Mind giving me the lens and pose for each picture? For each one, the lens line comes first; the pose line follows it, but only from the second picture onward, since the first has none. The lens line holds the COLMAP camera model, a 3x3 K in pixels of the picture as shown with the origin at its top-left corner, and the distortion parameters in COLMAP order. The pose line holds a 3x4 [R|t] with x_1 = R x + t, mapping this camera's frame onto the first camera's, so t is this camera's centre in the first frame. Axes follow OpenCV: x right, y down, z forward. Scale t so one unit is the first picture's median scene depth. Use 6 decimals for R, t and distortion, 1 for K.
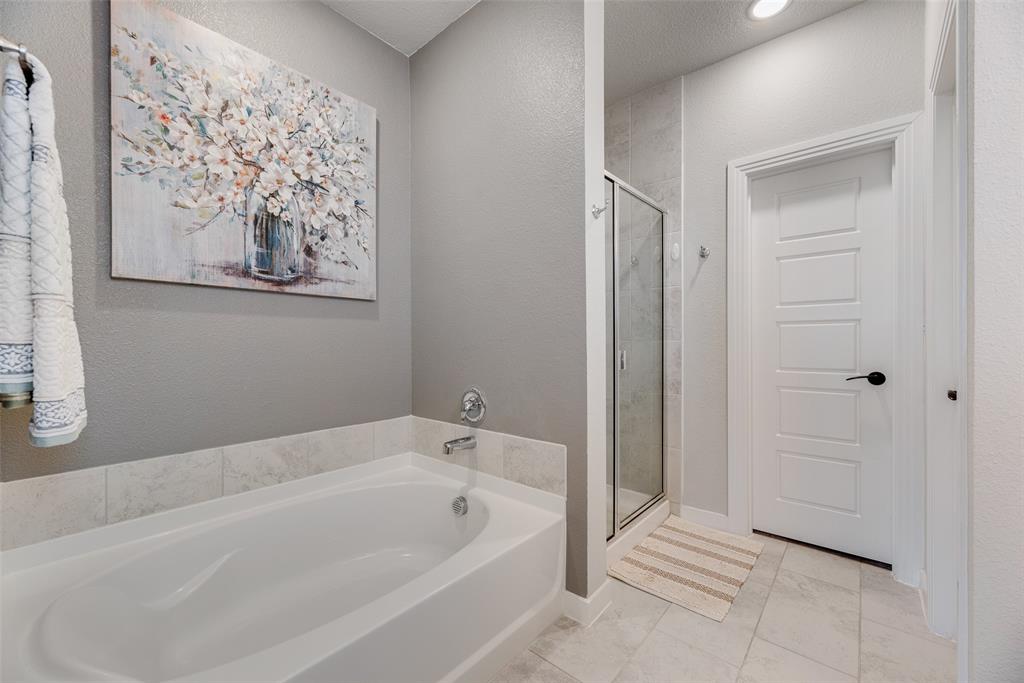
lens RADIAL K [[413.1, 0, 507.0], [0, 413.1, 344.2], [0, 0, 1]] dist [0.000044, 0.000054]
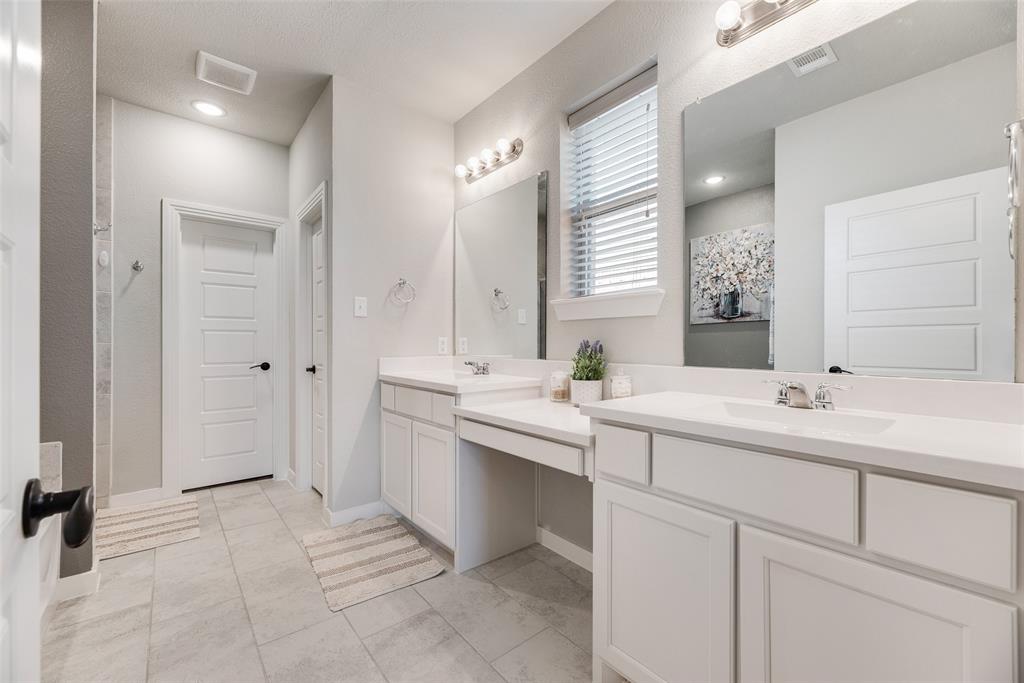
lens RADIAL K [[413.1, 0, 508.8], [0, 413.1, 344.0], [0, 0, 1]] dist [0.000044, 0.000054]
pose [[0.173994, 0.003161, 0.984742, -0.579316], [0.002700, 0.999990, -0.003687, 0.001279], [-0.984743, 0.003300, 0.173983, -0.261581]]
